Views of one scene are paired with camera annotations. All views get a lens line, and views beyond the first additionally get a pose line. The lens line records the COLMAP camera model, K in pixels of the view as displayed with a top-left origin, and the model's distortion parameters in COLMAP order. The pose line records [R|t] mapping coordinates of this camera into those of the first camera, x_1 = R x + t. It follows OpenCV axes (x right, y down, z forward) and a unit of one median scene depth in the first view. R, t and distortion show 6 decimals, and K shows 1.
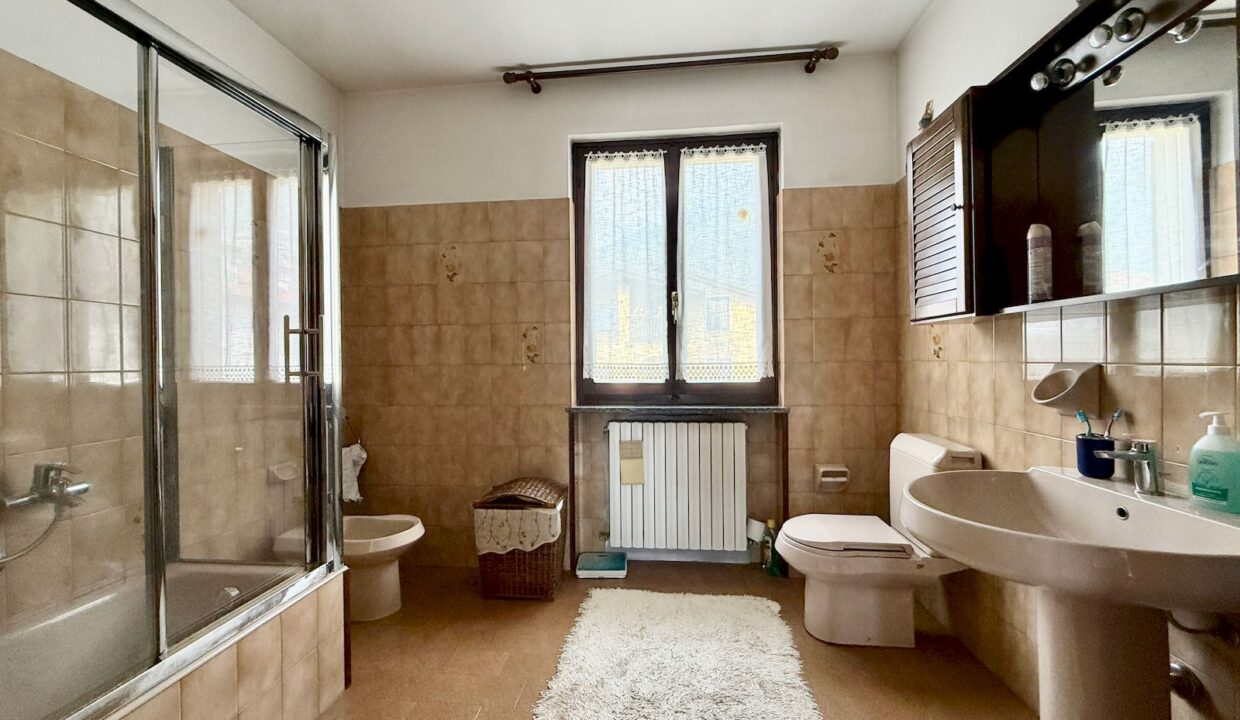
lens RADIAL K [[494.7, 0, 616.0], [0, 494.7, 361.3], [0, 0, 1]] dist [0.001238, -0.000267]
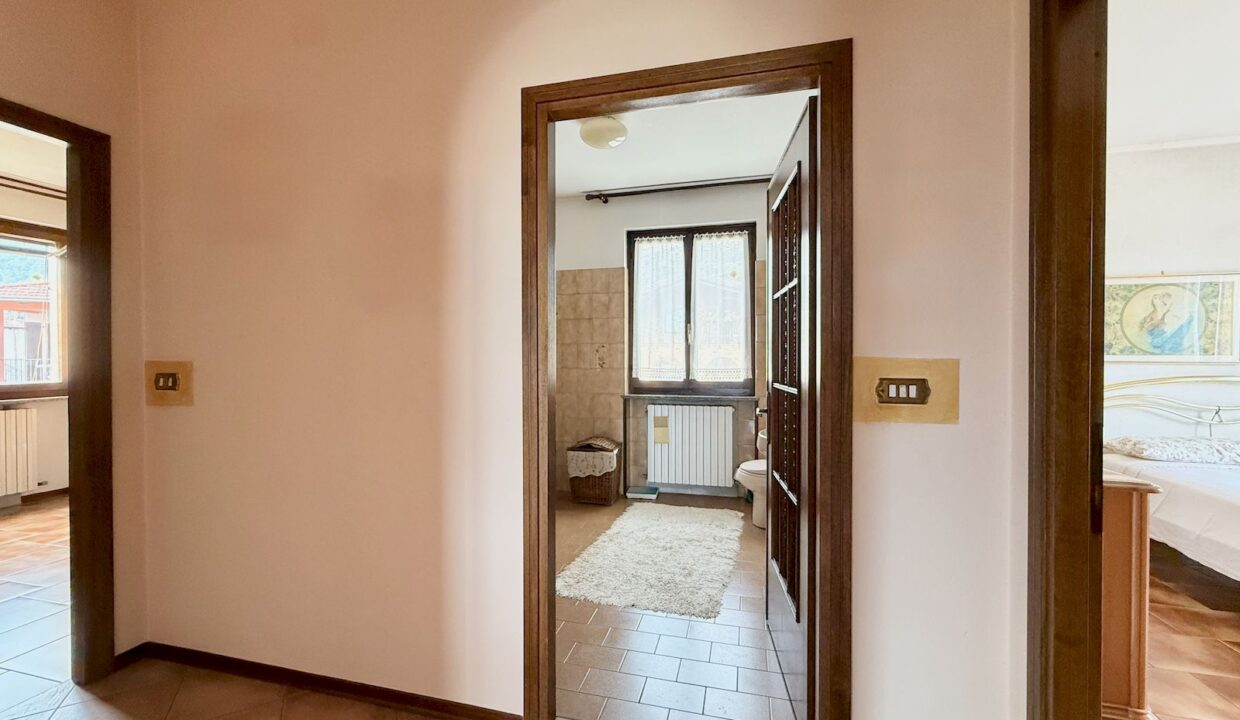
lens RADIAL K [[494.7, 0, 618.2], [0, 494.7, 362.3], [0, 0, 1]] dist [0.001238, -0.000267]
pose [[0.987846, 0.007690, -0.155245, 0.141368], [-0.007663, 0.999970, 0.000773, -0.016484], [0.155246, 0.000426, 0.987876, -0.619047]]
